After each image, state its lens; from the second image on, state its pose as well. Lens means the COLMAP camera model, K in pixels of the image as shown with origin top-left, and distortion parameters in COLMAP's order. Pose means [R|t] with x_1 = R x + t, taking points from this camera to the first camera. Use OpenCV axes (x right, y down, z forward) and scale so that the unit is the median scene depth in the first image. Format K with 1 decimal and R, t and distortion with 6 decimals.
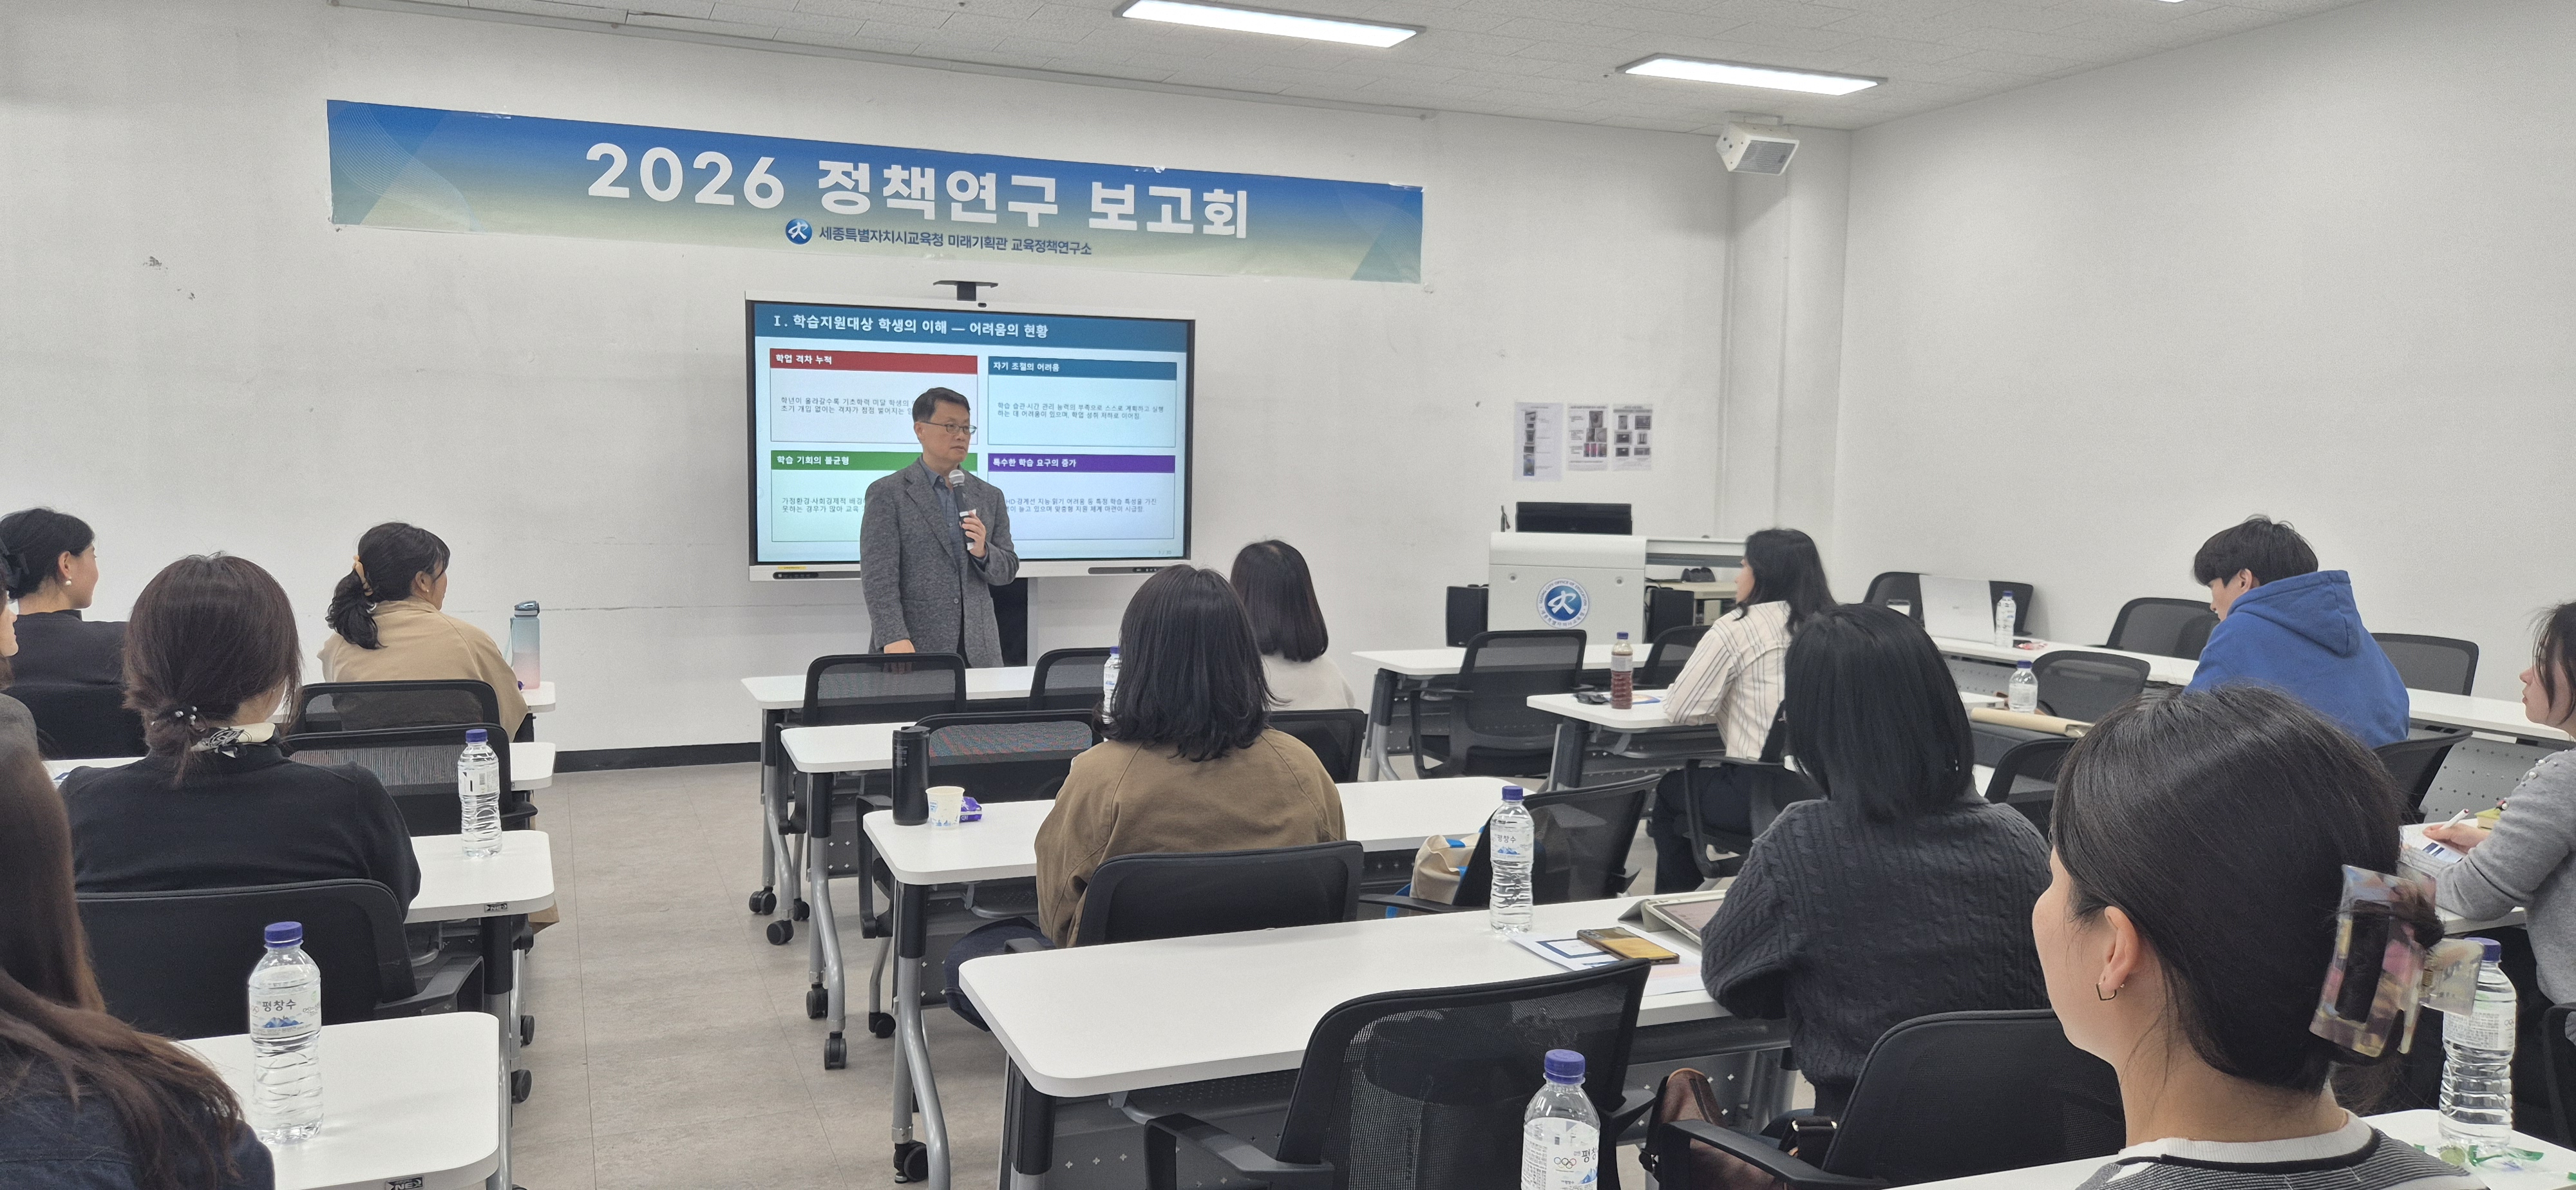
lens RADIAL K [[1826.6, 0, 1288.0], [0, 1826.6, 595.0], [0, 0, 1]] dist [0.102548, -0.104025]
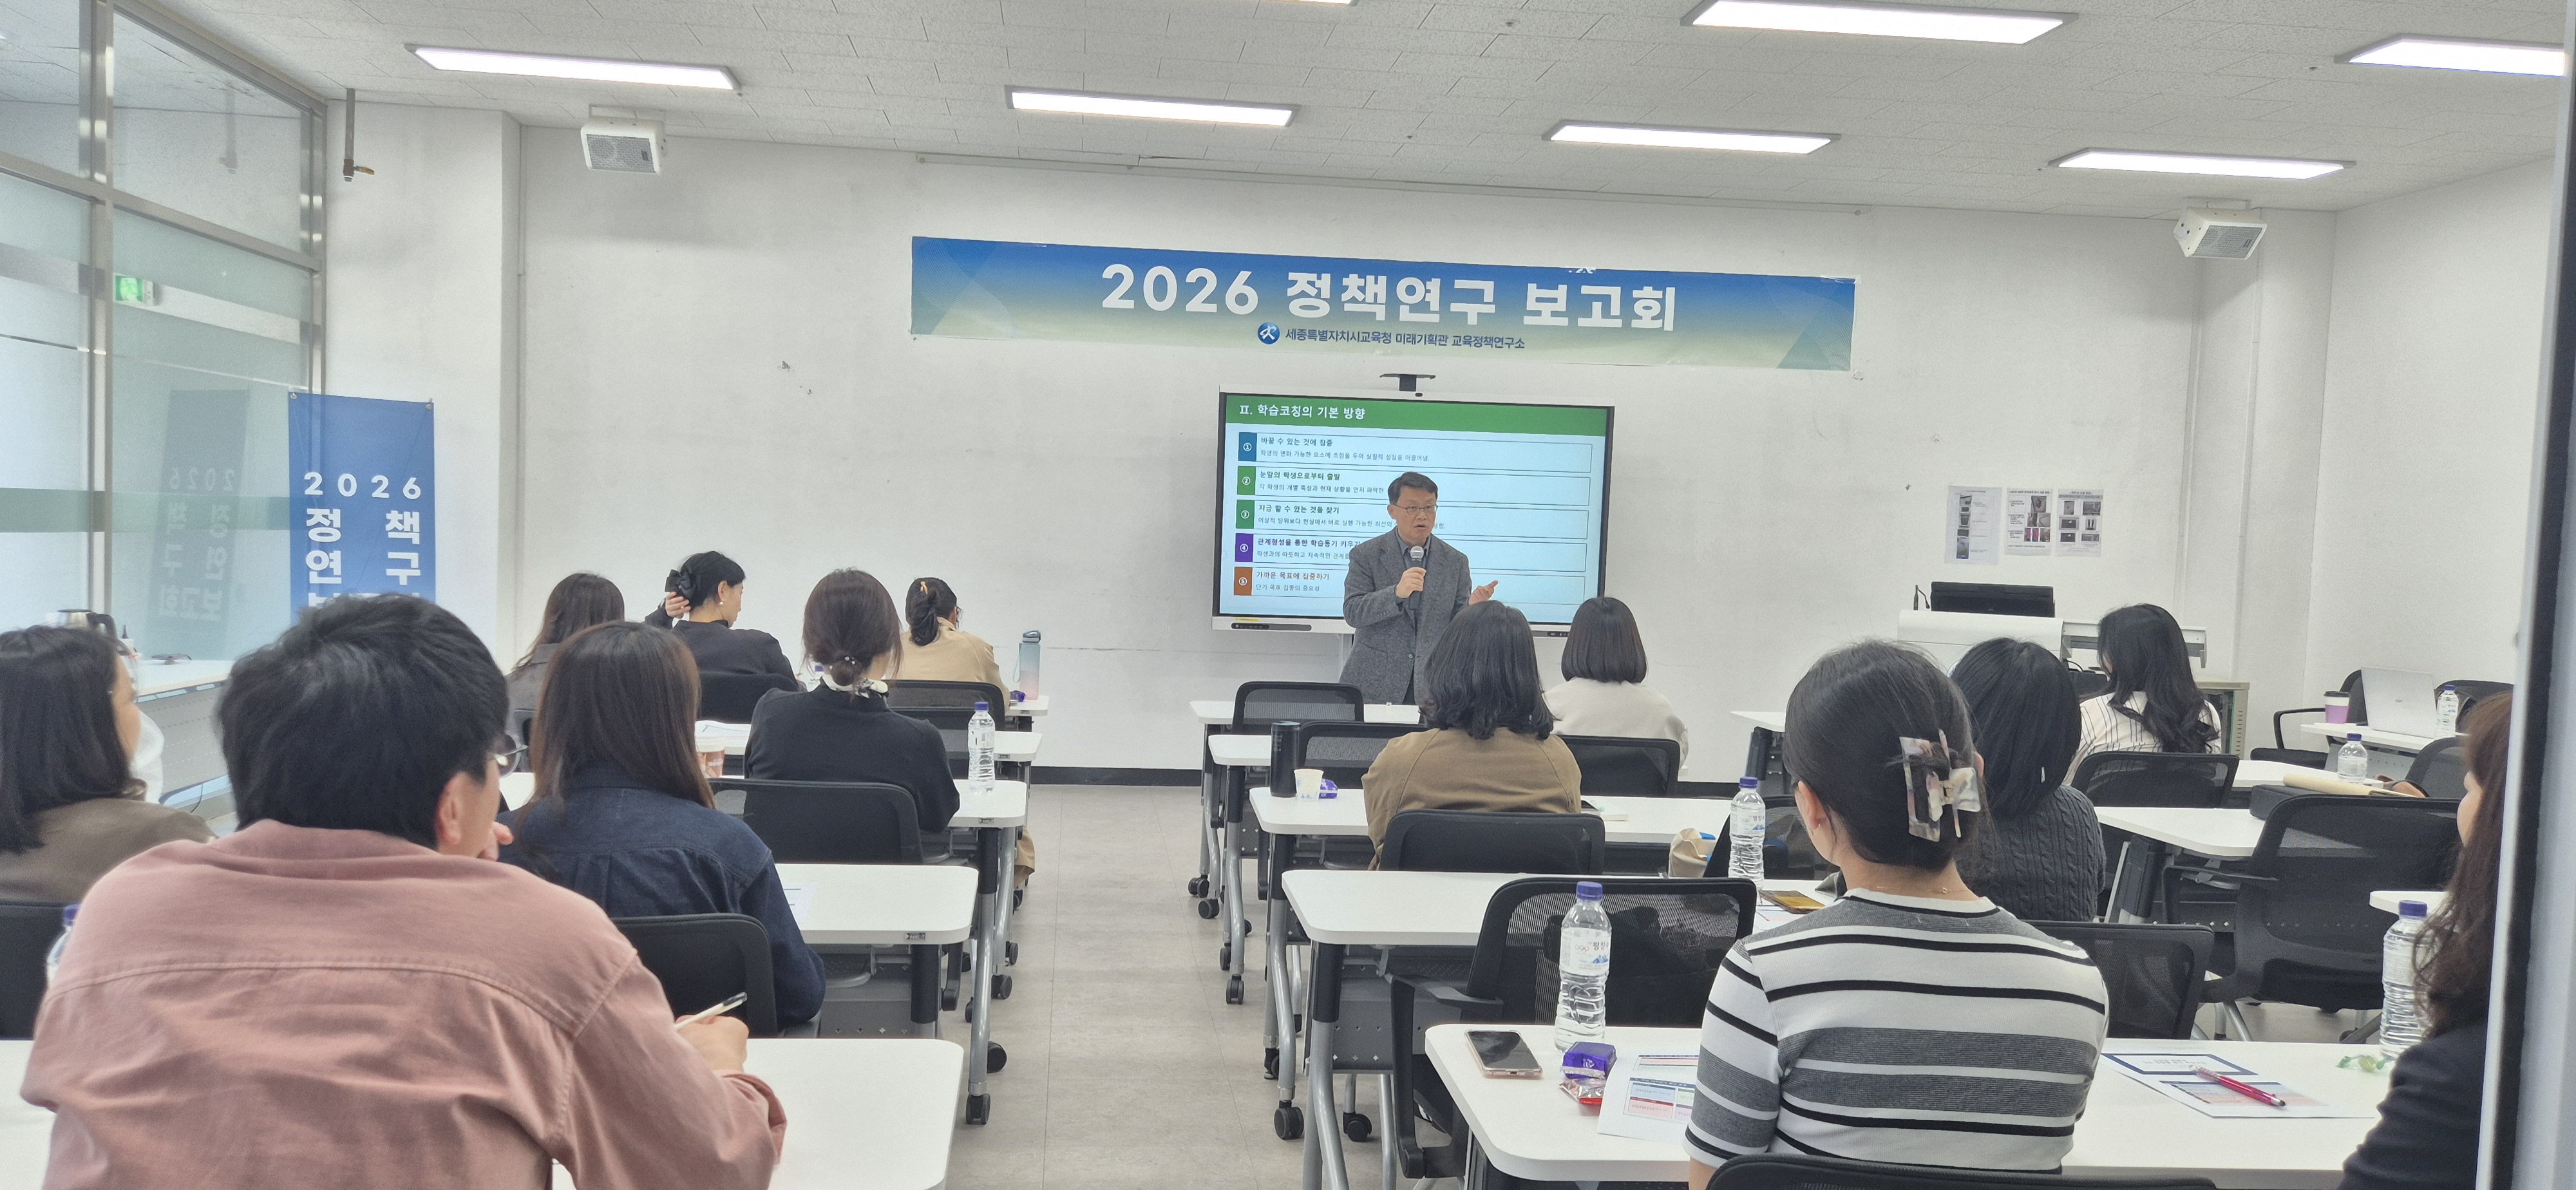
lens RADIAL K [[1826.6, 0, 1288.0], [0, 1826.6, 595.0], [0, 0, 1]] dist [0.102548, -0.104025]
pose [[0.964438, 0.028489, -0.262771, 0.051820], [-0.040333, 0.998394, -0.039790, 0.012843], [0.261215, 0.048973, 0.964037, -0.097744]]
